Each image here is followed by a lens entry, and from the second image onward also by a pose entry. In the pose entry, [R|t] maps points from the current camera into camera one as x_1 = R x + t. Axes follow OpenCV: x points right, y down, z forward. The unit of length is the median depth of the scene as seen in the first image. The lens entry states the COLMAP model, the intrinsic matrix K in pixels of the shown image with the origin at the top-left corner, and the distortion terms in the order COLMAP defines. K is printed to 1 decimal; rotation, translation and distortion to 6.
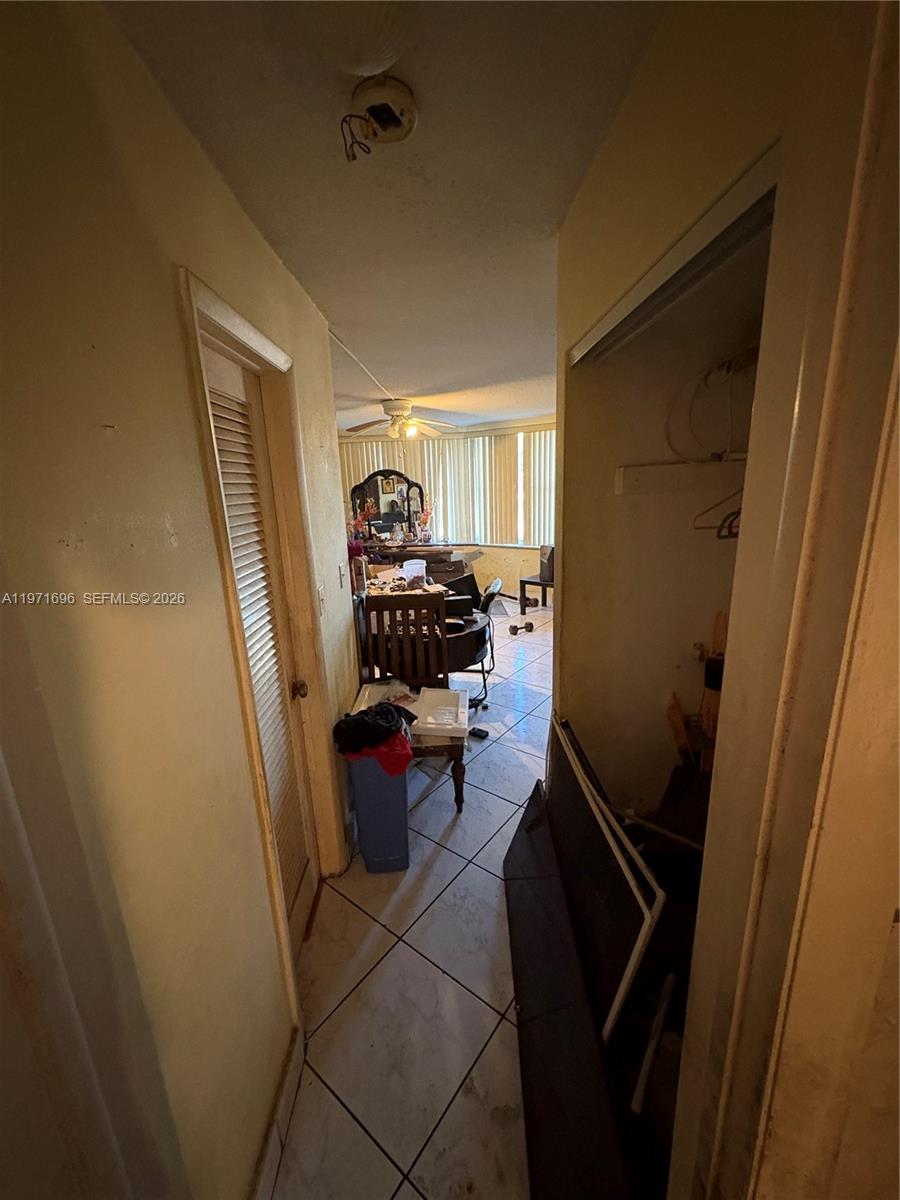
lens RADIAL K [[478.5, 0, 446.3], [0, 478.5, 599.3], [0, 0, 1]] dist [0.000254, 0.000214]
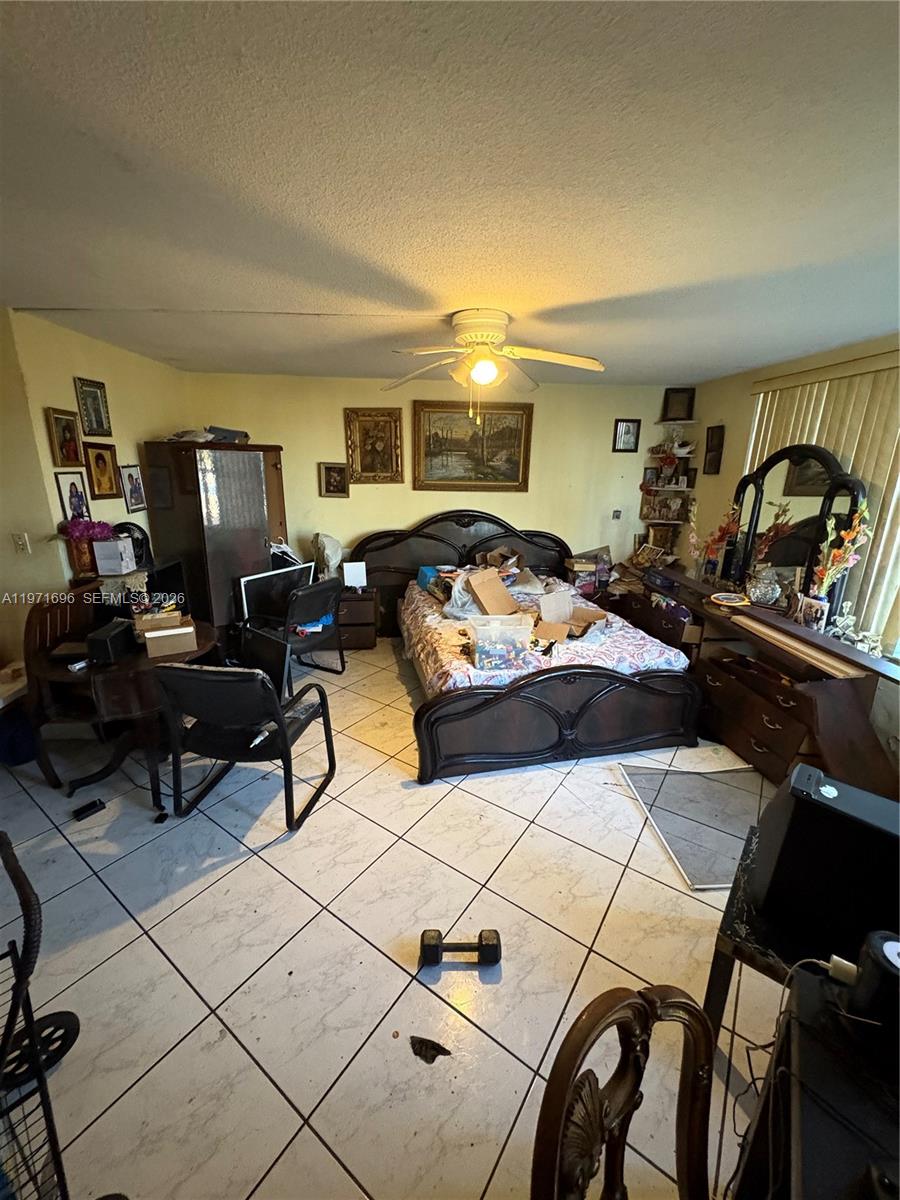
lens RADIAL K [[478.5, 0, 450.5], [0, 478.5, 600.1], [0, 0, 1]] dist [0.000254, 0.000214]
pose [[0.053116, 0.314126, -0.947894, 0.338803], [-0.259793, 0.920895, 0.290621, -0.184125], [0.964202, 0.230820, 0.130522, 0.664162]]
